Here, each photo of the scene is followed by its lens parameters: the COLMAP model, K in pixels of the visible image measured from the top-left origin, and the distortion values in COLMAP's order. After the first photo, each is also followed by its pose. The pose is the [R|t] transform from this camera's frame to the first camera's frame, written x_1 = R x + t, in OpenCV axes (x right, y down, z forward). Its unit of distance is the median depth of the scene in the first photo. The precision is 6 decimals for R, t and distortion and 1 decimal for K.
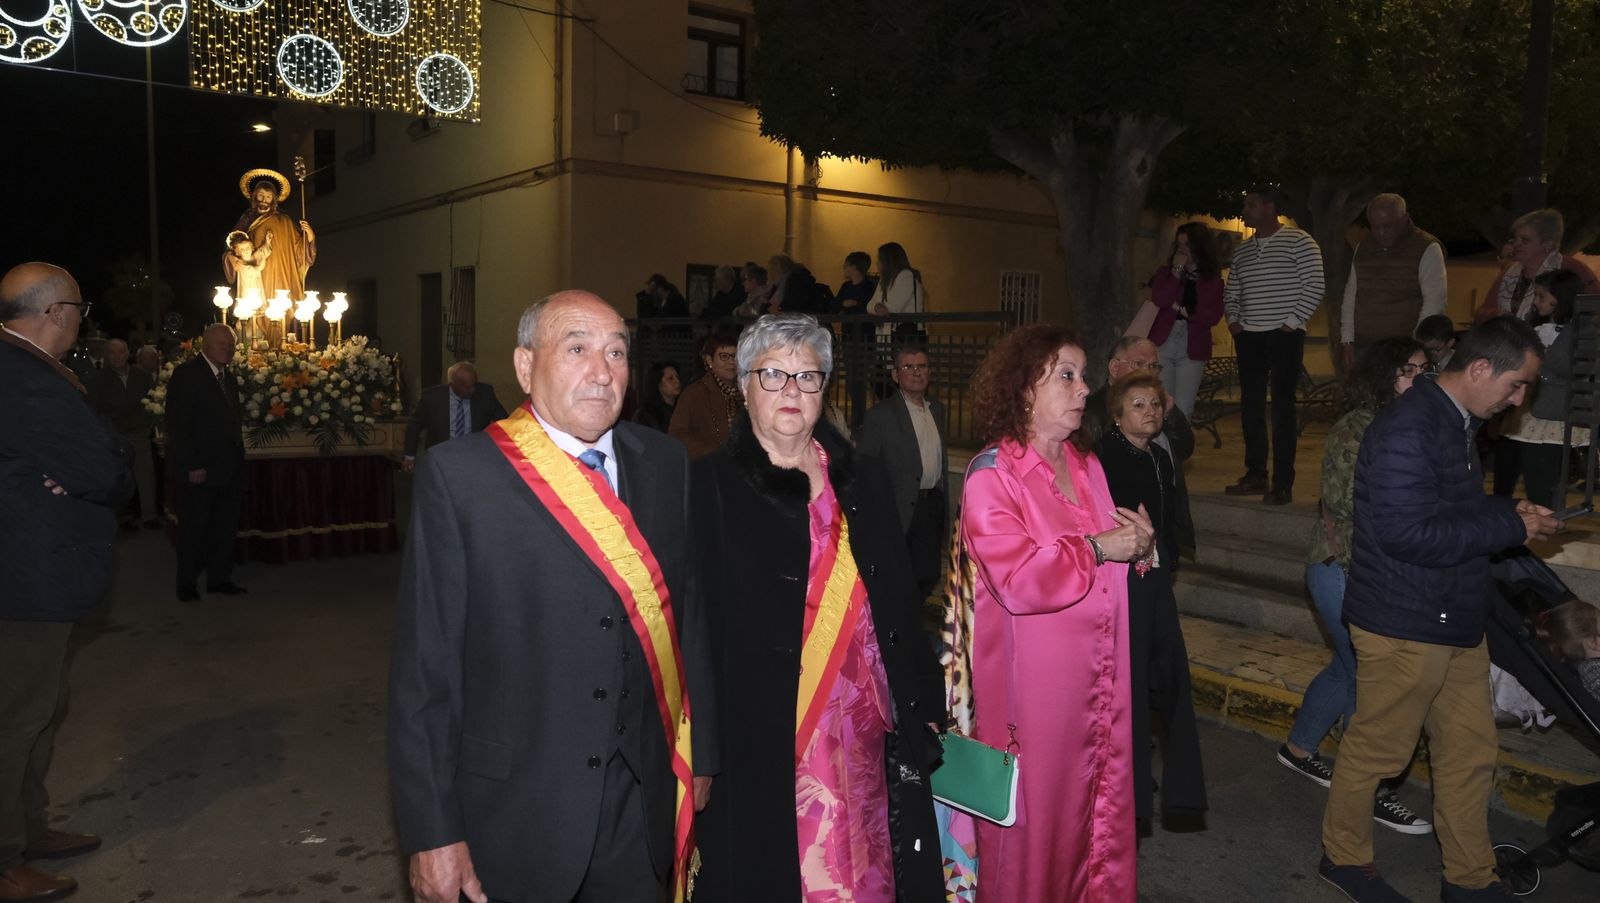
lens RADIAL K [[1085.2, 0, 809.4], [0, 1085.2, 451.9], [0, 0, 1]] dist [-0.034414, 0.018512]
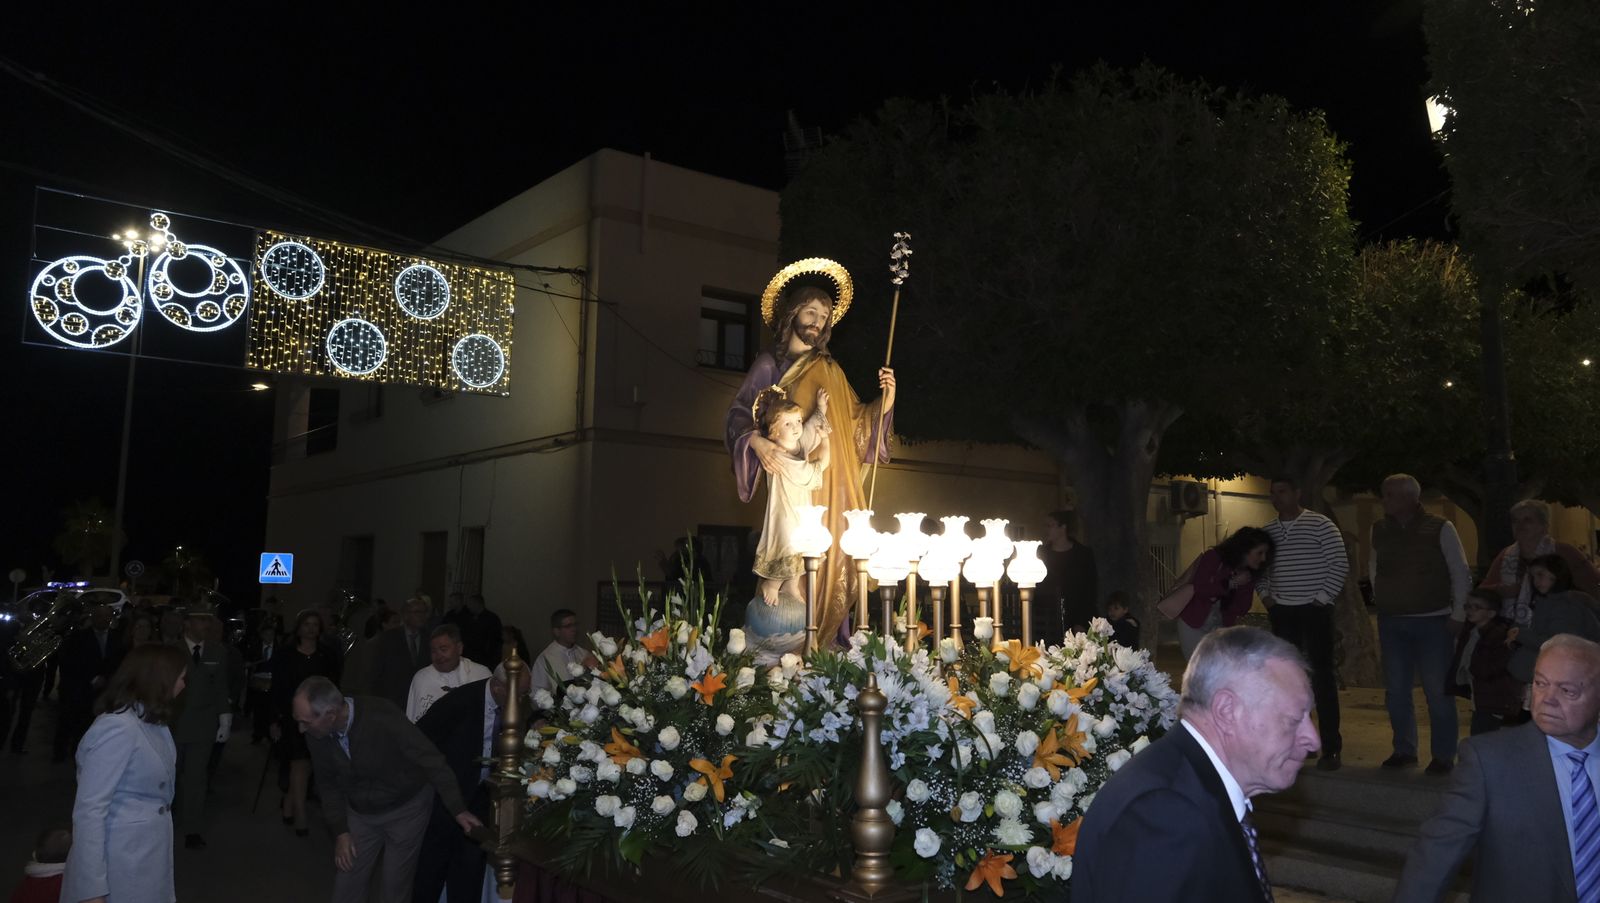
lens RADIAL K [[1083.3, 0, 806.6], [0, 1083.3, 449.8], [0, 0, 1]] dist [-0.045800, 0.044804]
pose [[0.998734, -0.006285, 0.049912, -0.072768], [0.016865, 0.976580, -0.214493, -0.023132], [-0.047394, 0.215063, 0.975449, -0.039526]]
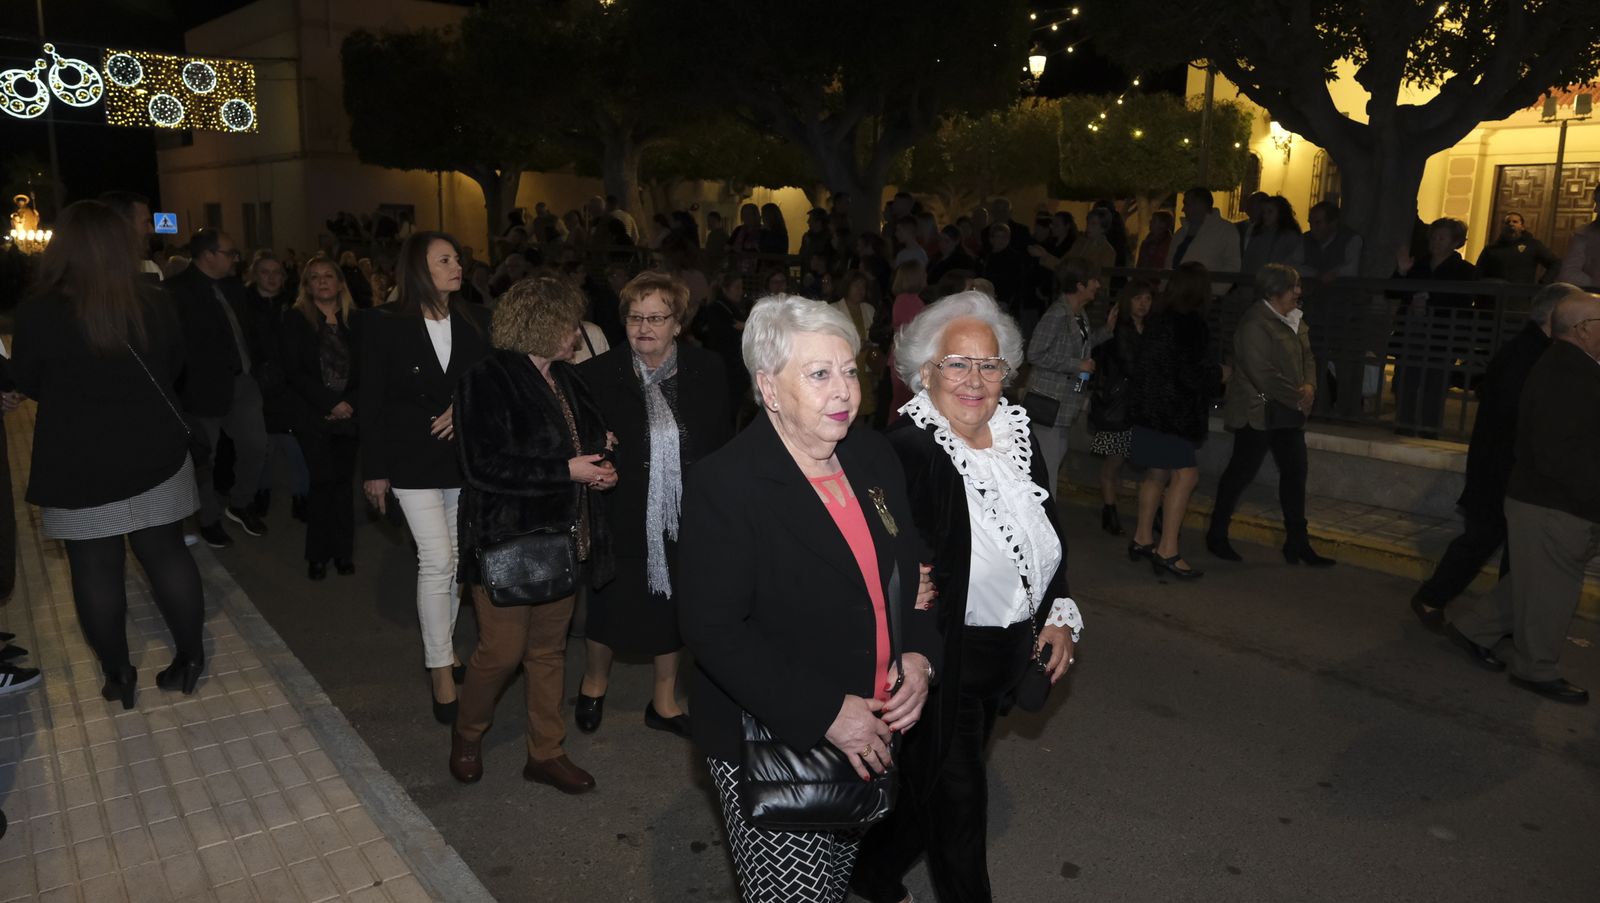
lens RADIAL K [[1085.2, 0, 809.4], [0, 1085.2, 451.9], [0, 0, 1]] dist [-0.034414, 0.018512]
pose [[0.996472, -0.015720, 0.082440, 0.576220], [0.007743, 0.995332, 0.096197, 0.101213], [-0.083567, -0.095219, 0.991942, -1.186662]]
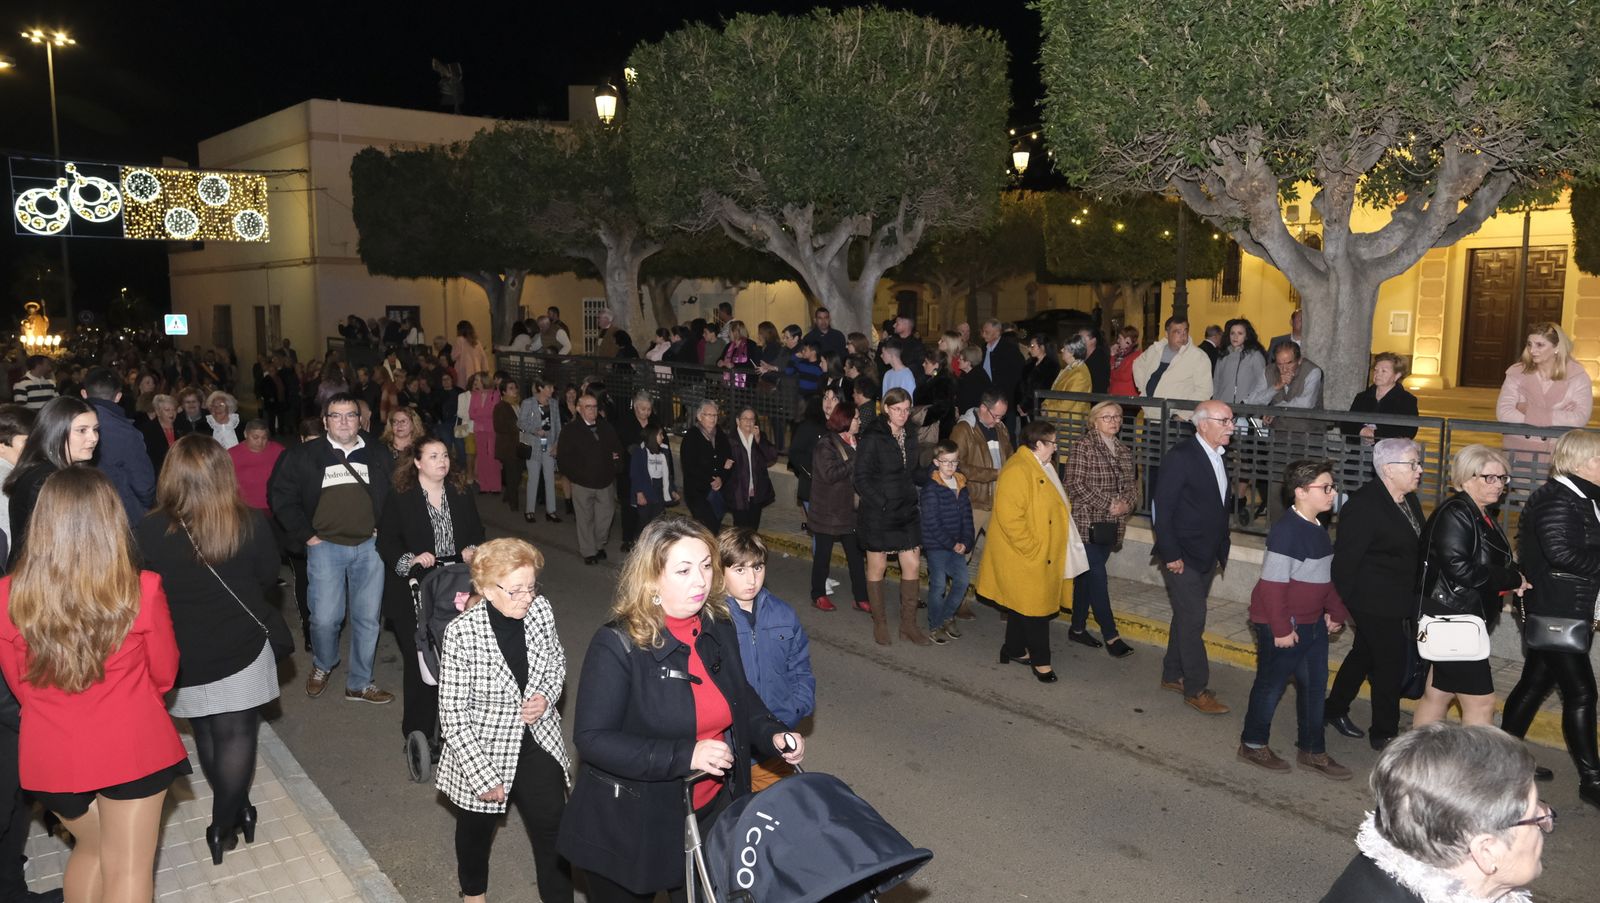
lens RADIAL K [[1085.9, 0, 808.4], [0, 1085.9, 450.0], [0, 0, 1]] dist [-0.035117, 0.022608]
pose [[0.996053, -0.030983, 0.083172, 0.576033], [0.028654, 0.999167, 0.029056, 0.062480], [-0.084003, -0.026558, 0.996112, -1.225149]]
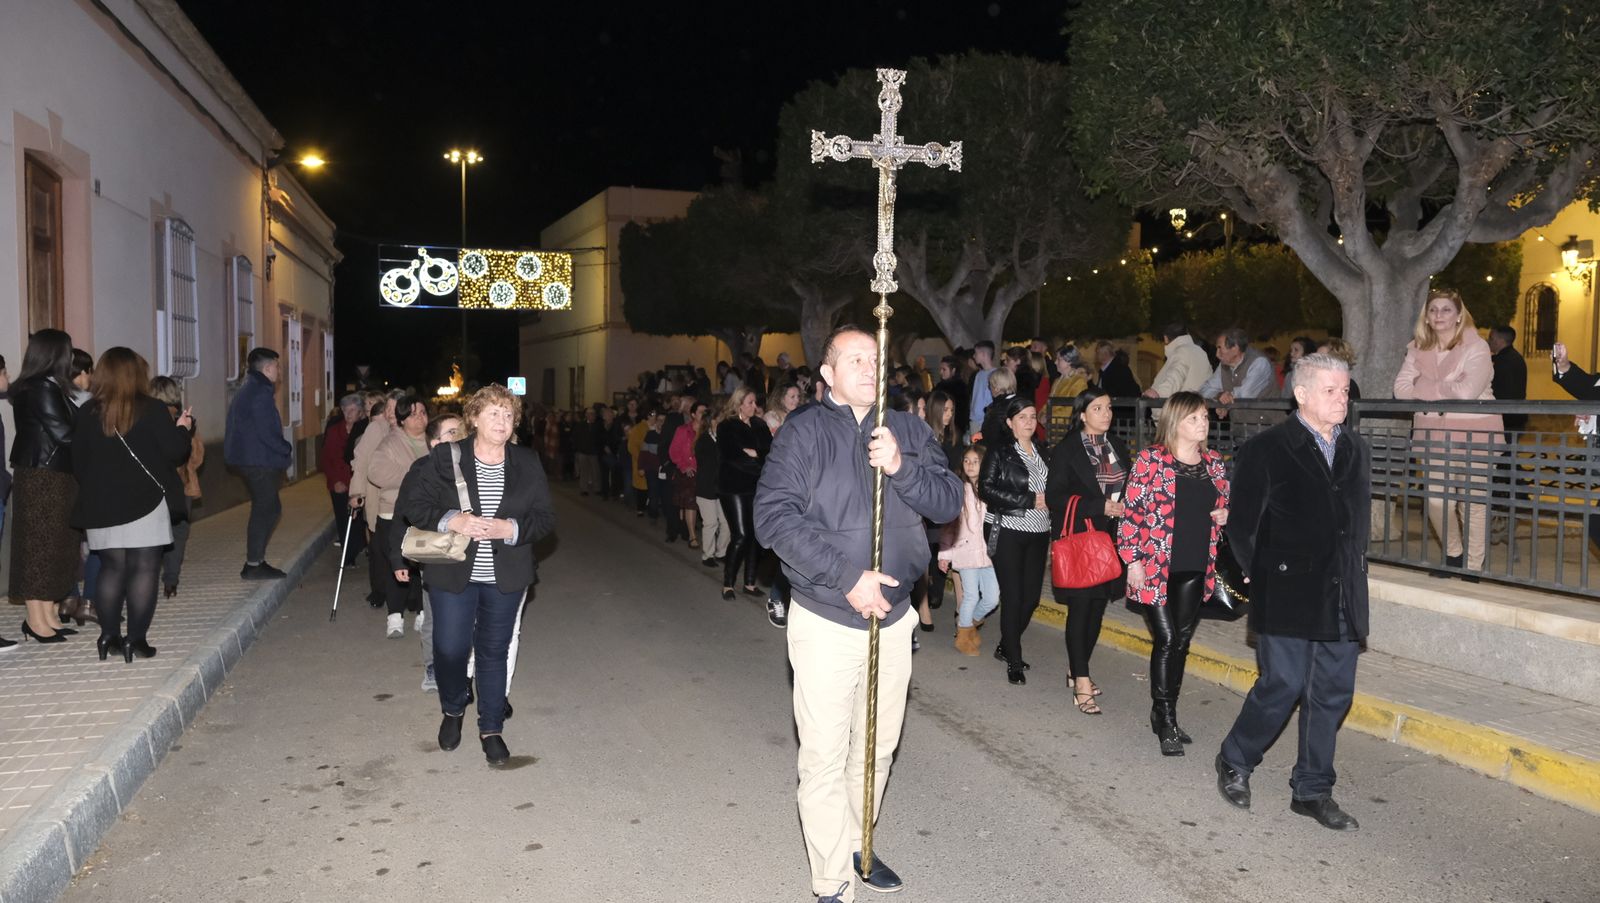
lens RADIAL K [[1085.9, 0, 800.0], [0, 1085.9, 451.5], [0, 0, 1]] dist [-0.036004, 0.005880]
pose [[0.970134, -0.005066, -0.242518, 0.824763], [-0.006833, 0.998815, -0.048197, 0.126109], [0.242474, 0.048414, 0.968949, -1.268940]]
